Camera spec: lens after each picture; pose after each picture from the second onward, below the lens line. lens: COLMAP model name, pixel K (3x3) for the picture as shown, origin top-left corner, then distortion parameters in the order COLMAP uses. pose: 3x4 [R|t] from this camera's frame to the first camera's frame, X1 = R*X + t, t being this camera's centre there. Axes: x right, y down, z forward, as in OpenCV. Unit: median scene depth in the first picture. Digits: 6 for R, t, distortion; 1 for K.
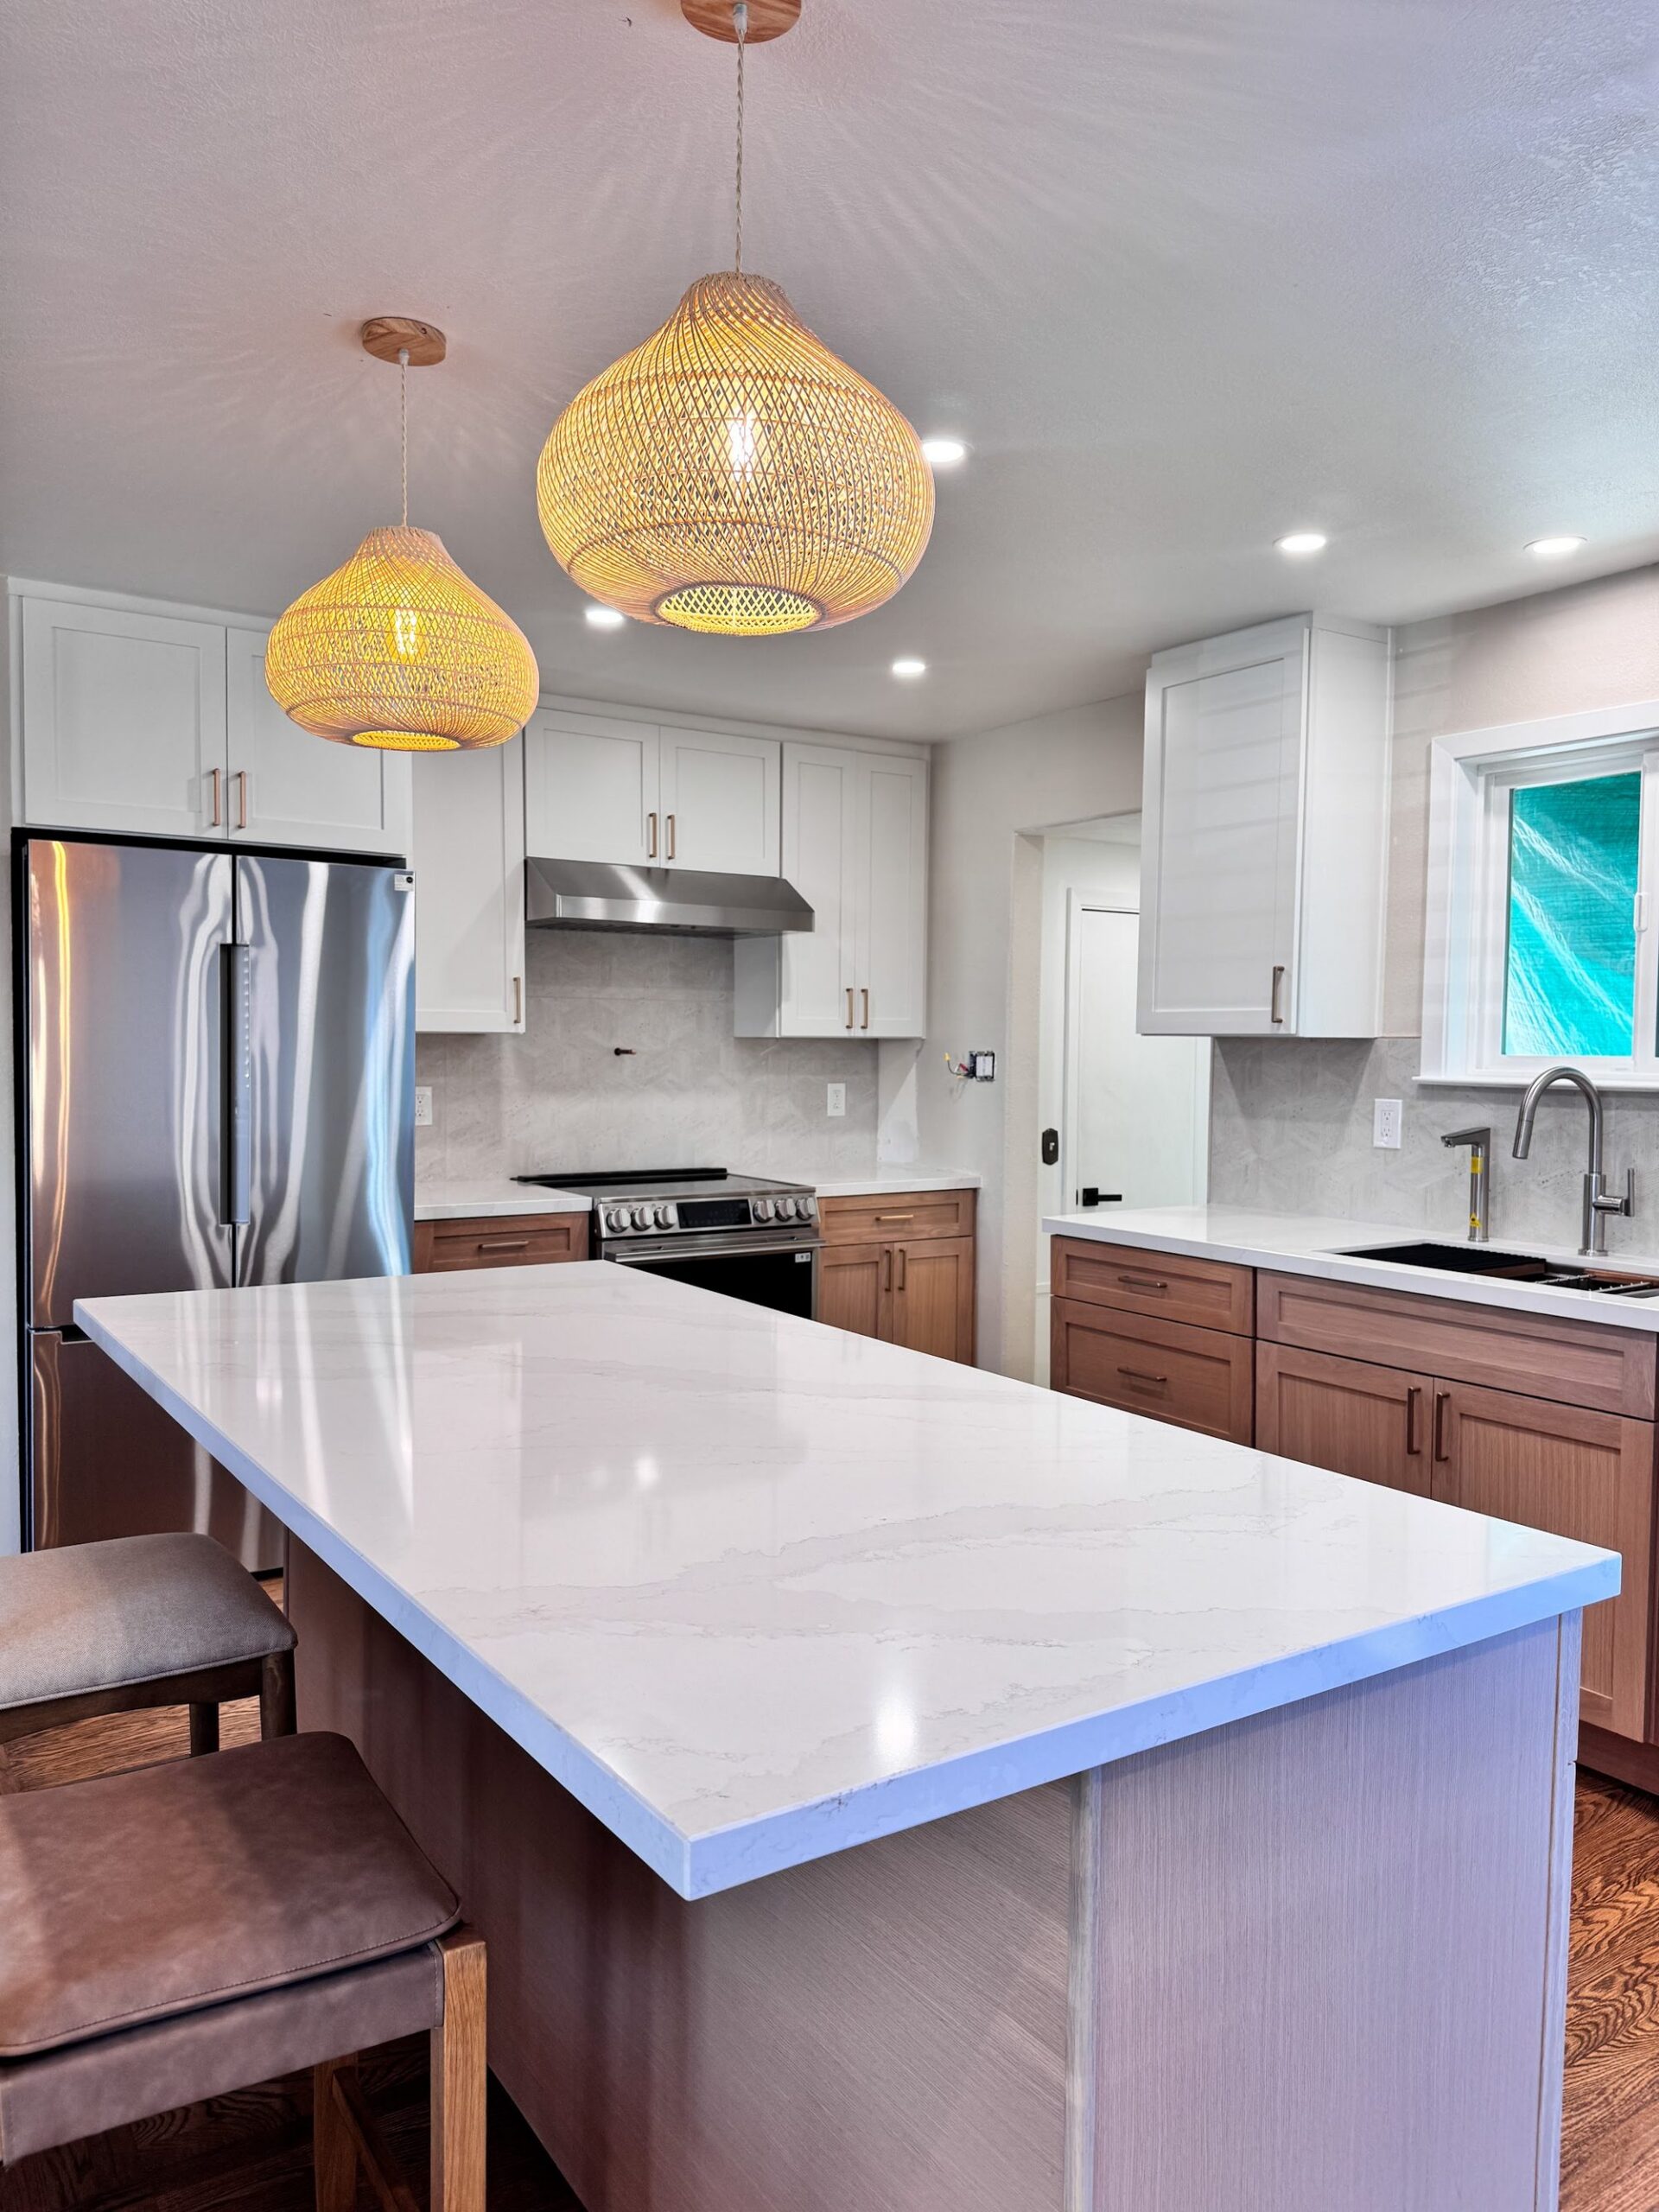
lens RADIAL K [[1565.8, 0, 829.5], [0, 1565.8, 1106.0], [0, 0, 1]] dist [0.075169, -0.099426]
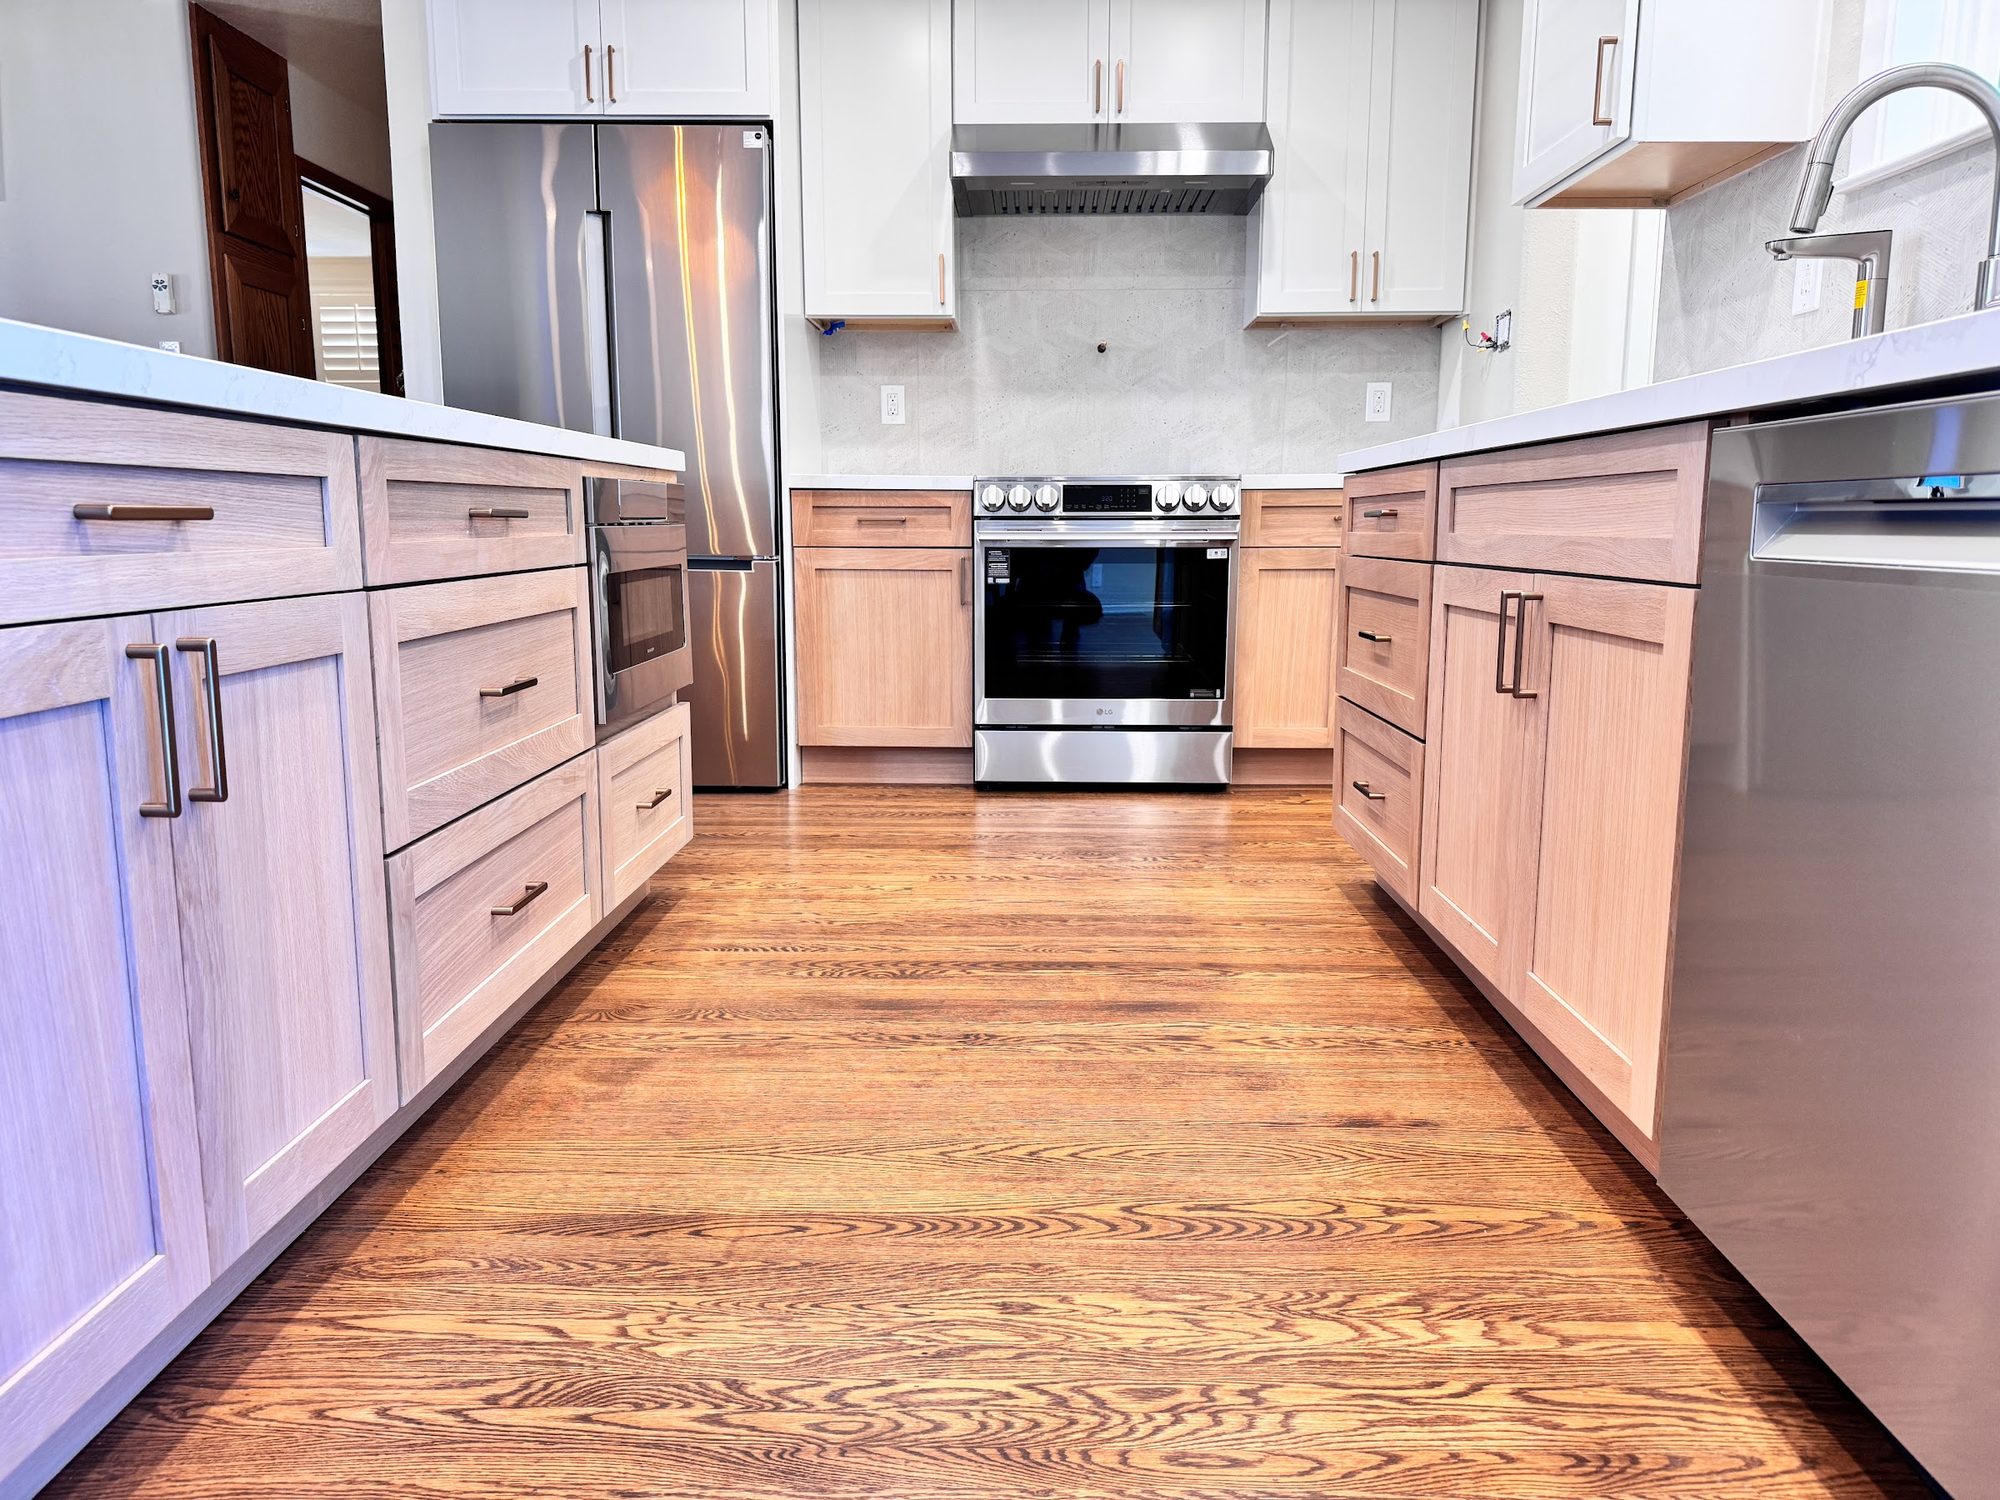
lens RADIAL K [[1403.6, 0, 1003.2], [0, 1403.6, 756.0], [0, 0, 1]] dist [0.179599, -0.344991]
pose [[0.818472, 0.084156, -0.568349, 0.413876], [-0.017731, 0.992443, 0.121417, 0.135316], [0.574272, -0.089299, 0.813780, 0.299619]]
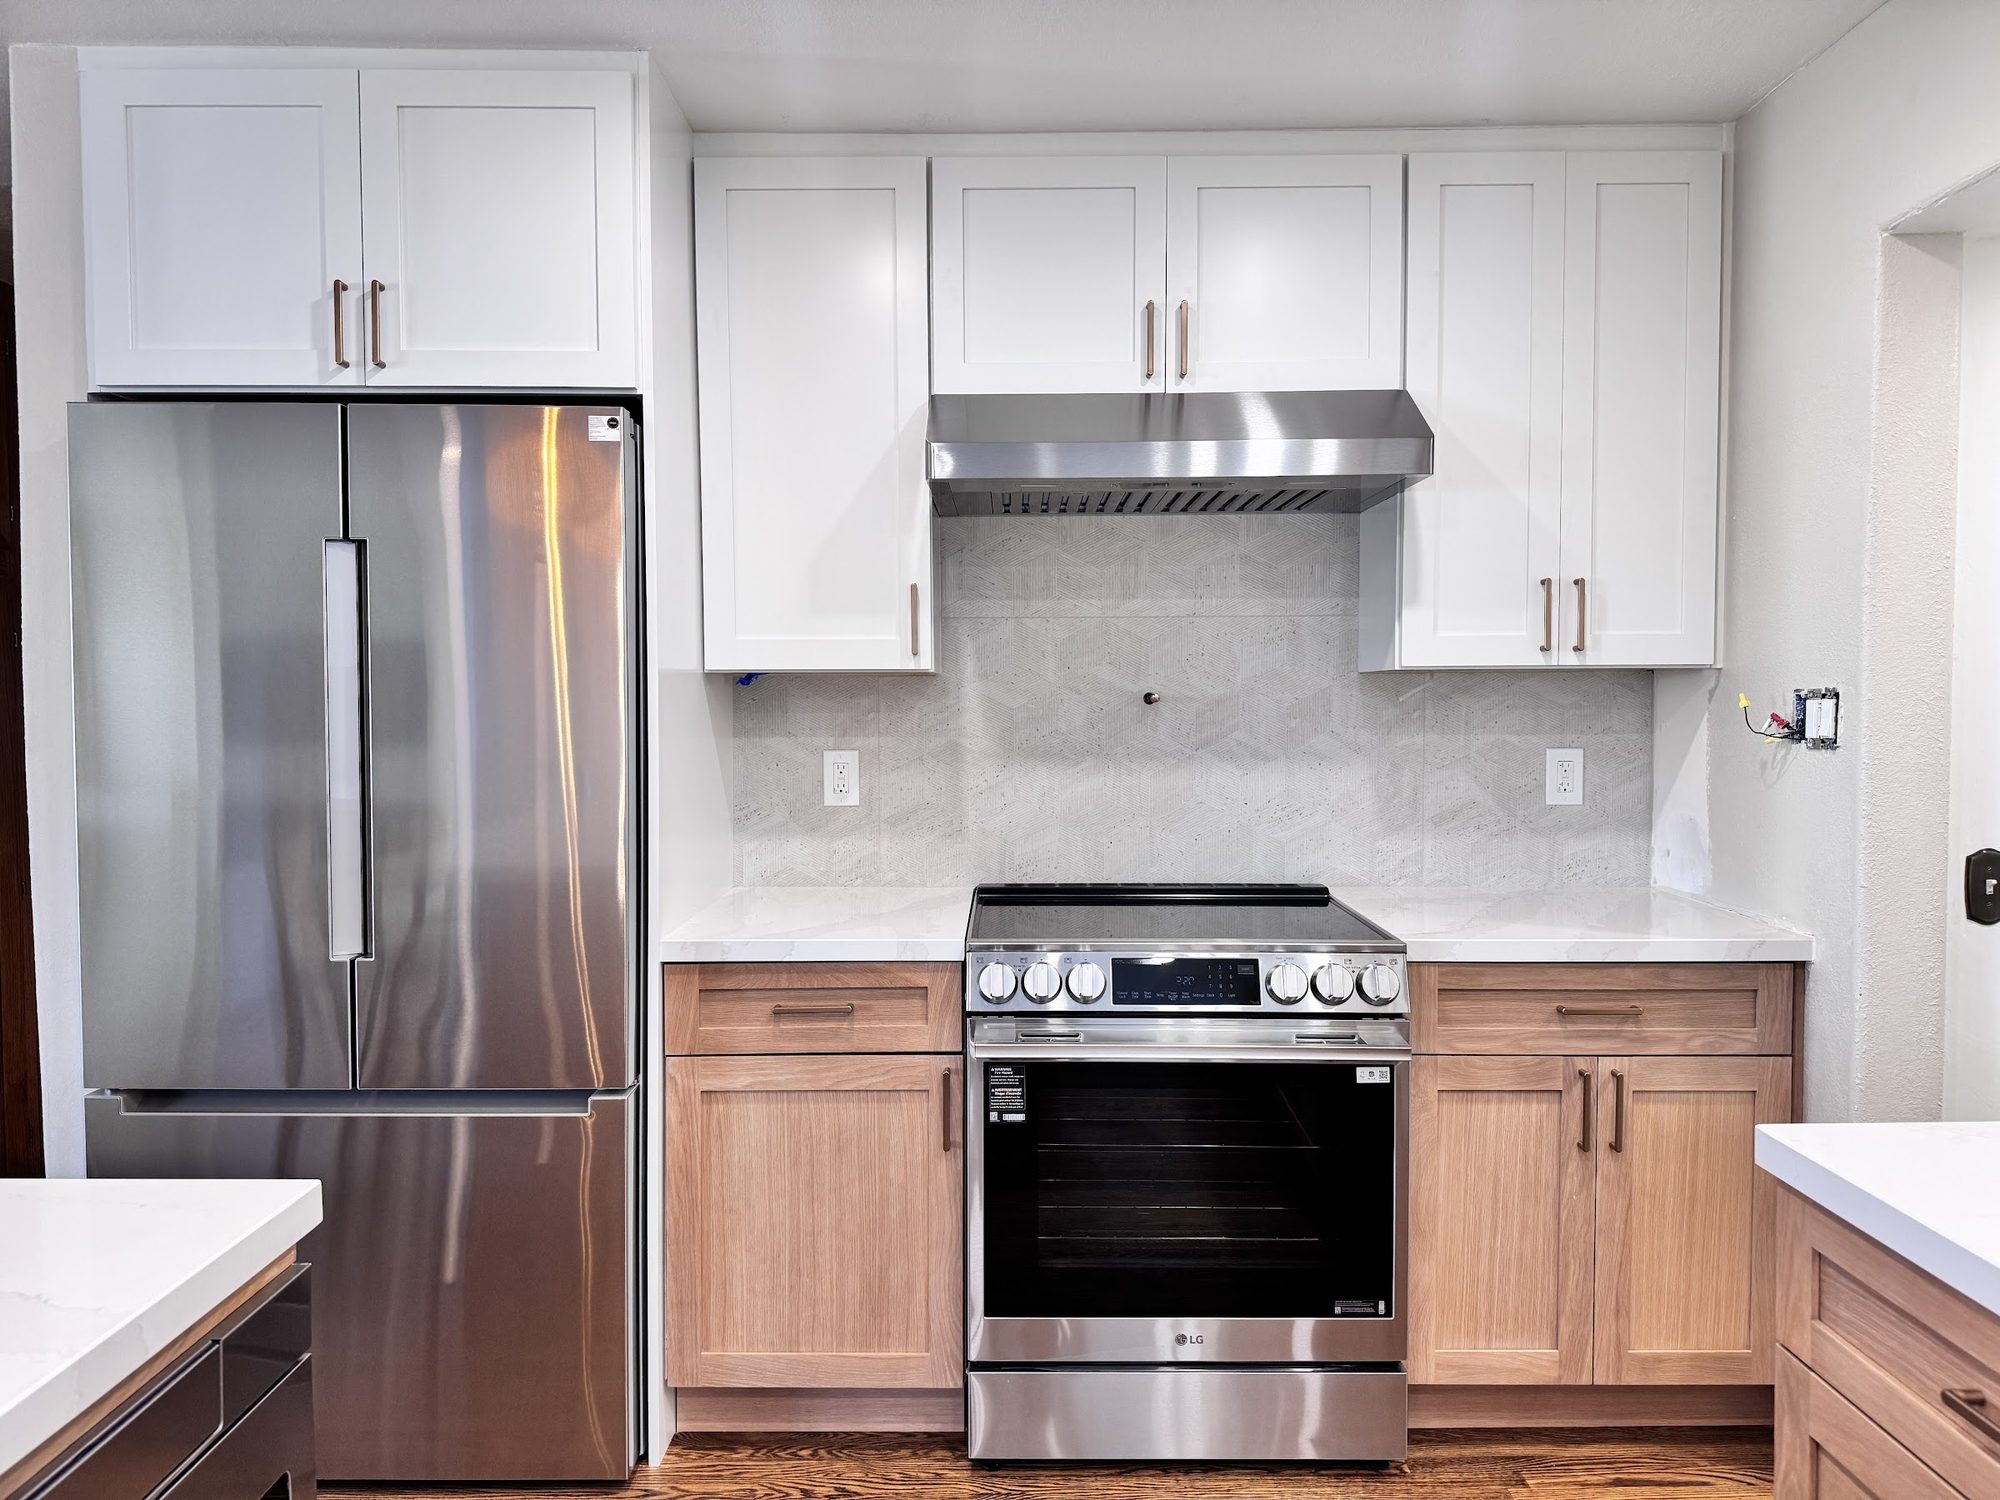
lens RADIAL K [[1389.5, 0, 1005.7], [0, 1389.5, 749.7], [0, 0, 1]] dist [0.160806, -0.293889]
pose [[0.830358, 0.009616, -0.557148, 0.172018], [-0.011994, 0.999928, -0.000617, -0.015476], [0.557102, 0.007195, 0.830413, 0.614013]]
